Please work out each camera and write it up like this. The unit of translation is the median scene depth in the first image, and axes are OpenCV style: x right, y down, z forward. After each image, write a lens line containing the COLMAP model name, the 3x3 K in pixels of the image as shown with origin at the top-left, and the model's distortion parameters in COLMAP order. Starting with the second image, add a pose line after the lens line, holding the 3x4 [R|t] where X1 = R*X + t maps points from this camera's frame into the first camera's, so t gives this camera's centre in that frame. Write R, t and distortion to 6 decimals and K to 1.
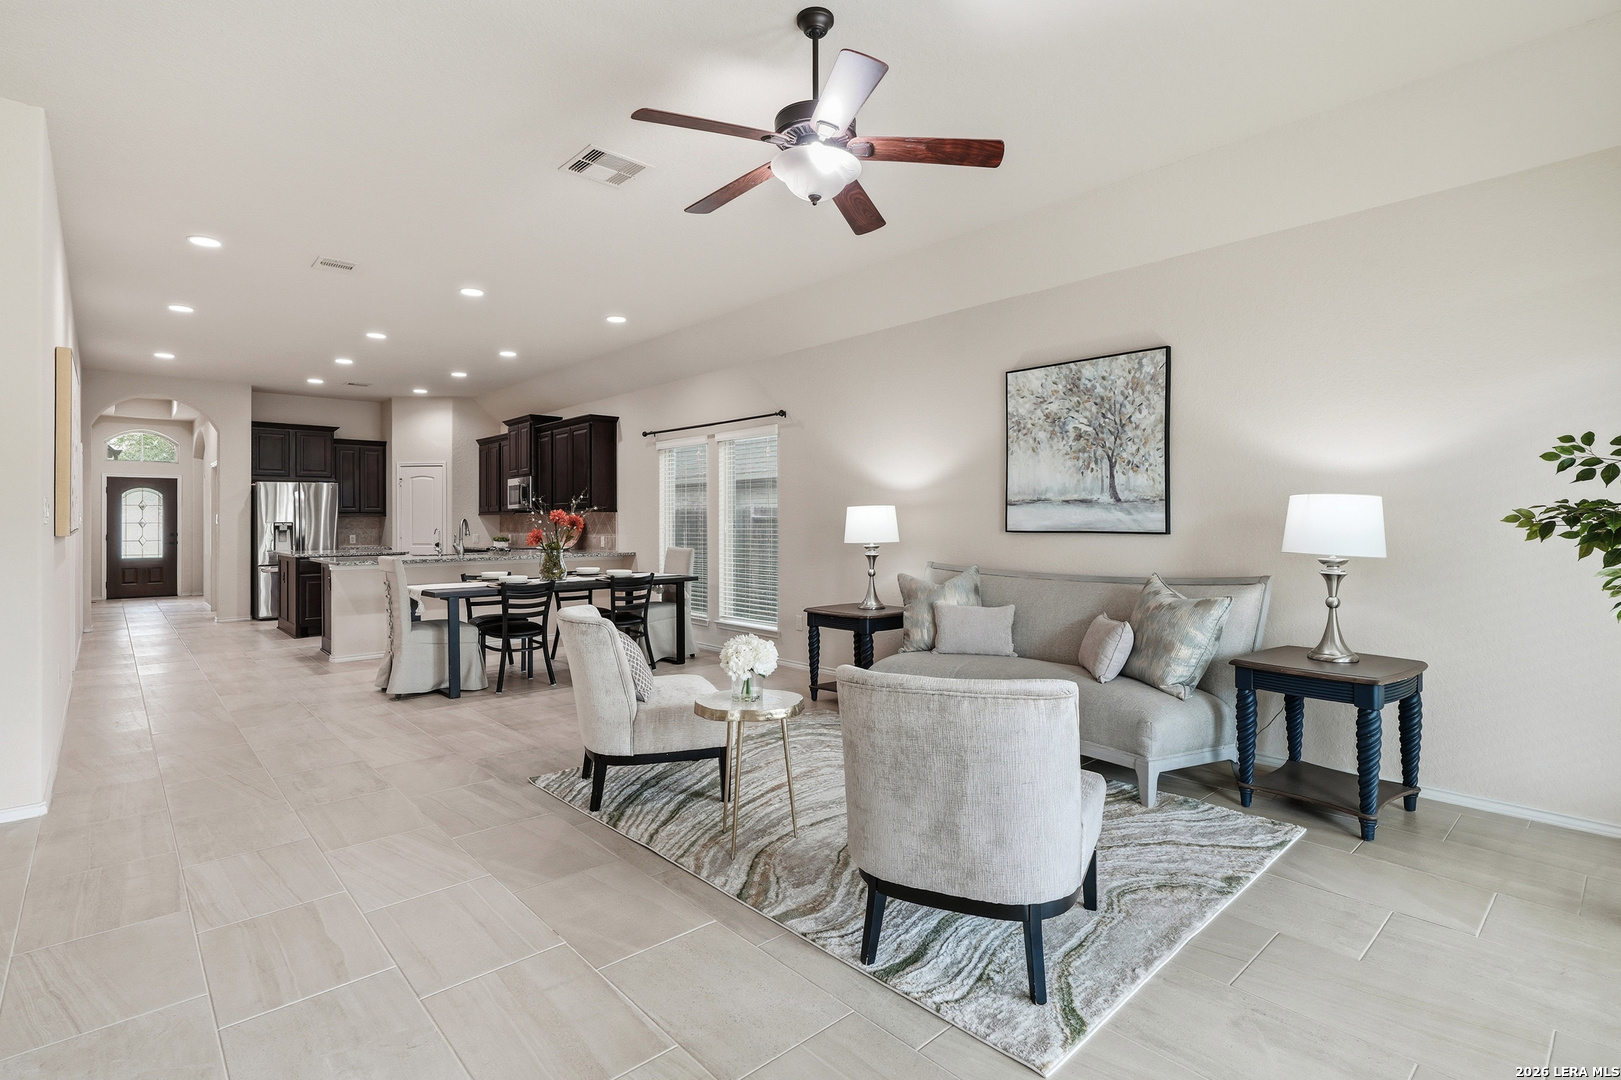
lens RADIAL K [[785.5, 0, 805.8], [0, 785.5, 515.1], [0, 0, 1]] dist [-0.008022, 0.001355]
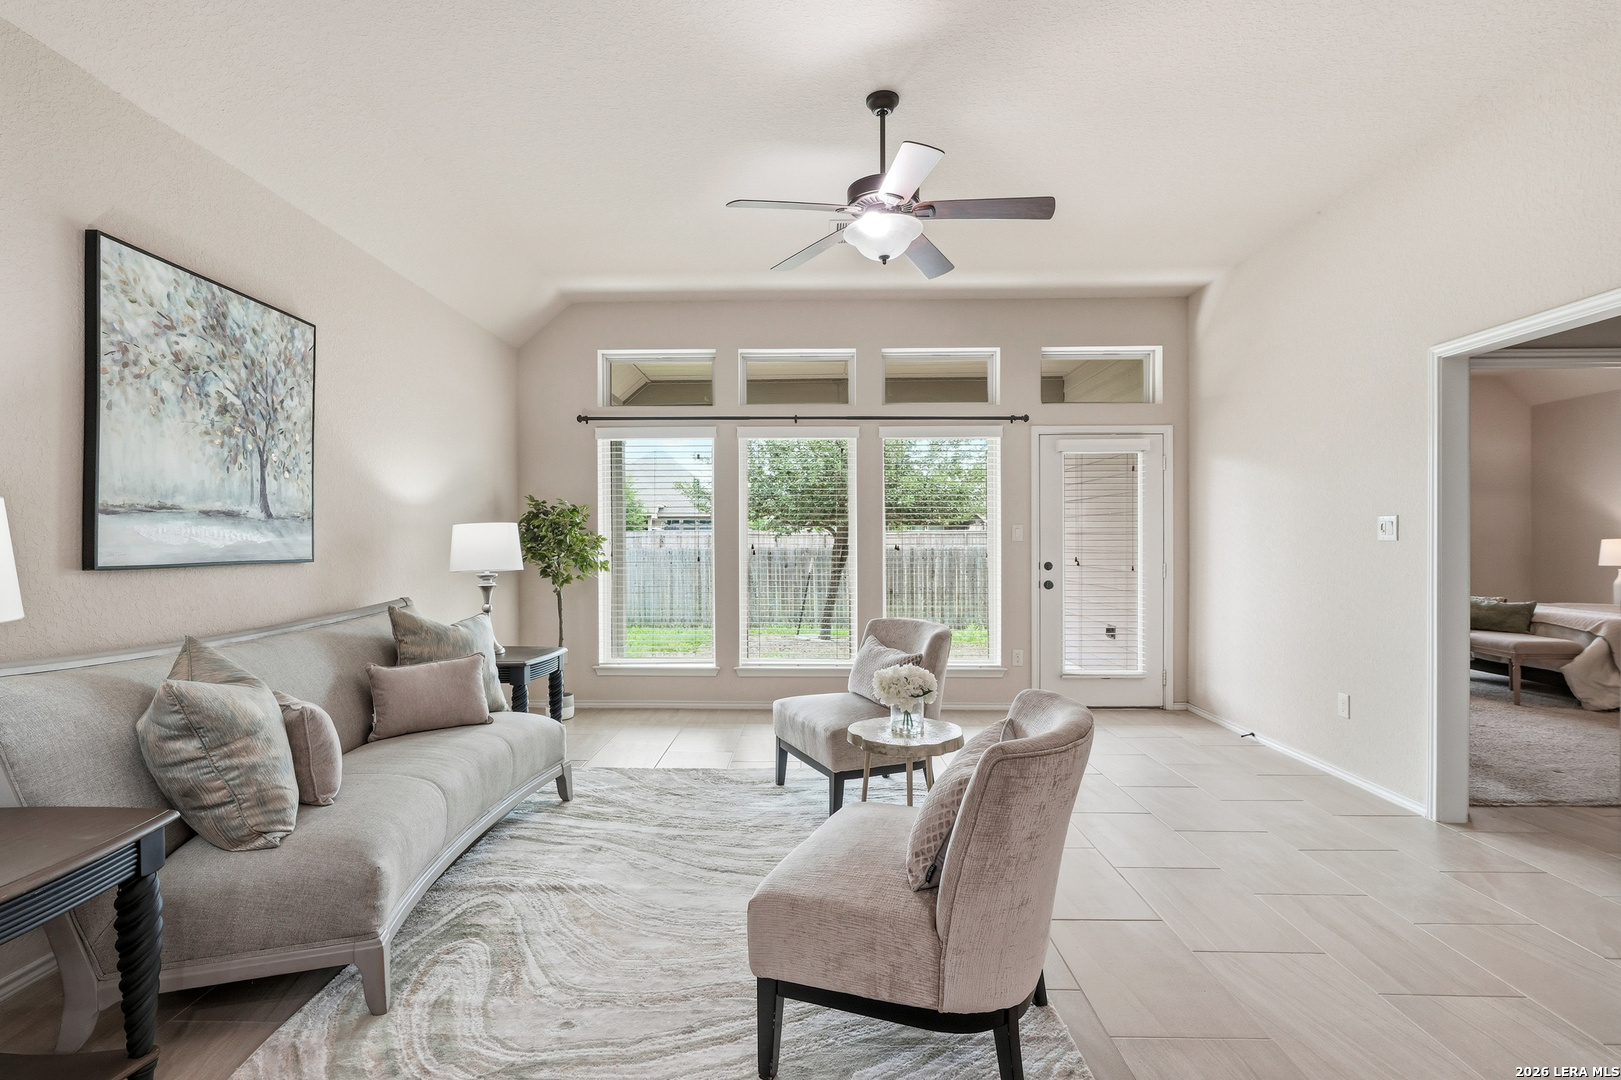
lens RADIAL K [[774.1, 0, 790.5], [0, 774.1, 545.0], [0, 0, 1]] dist [-0.019958, 0.012725]
pose [[-0.723965, 0.001611, 0.689835, -0.380296], [0.000878, 0.999999, -0.001414, 0.008078], [-0.689836, -0.000418, -0.723965, 1.094778]]
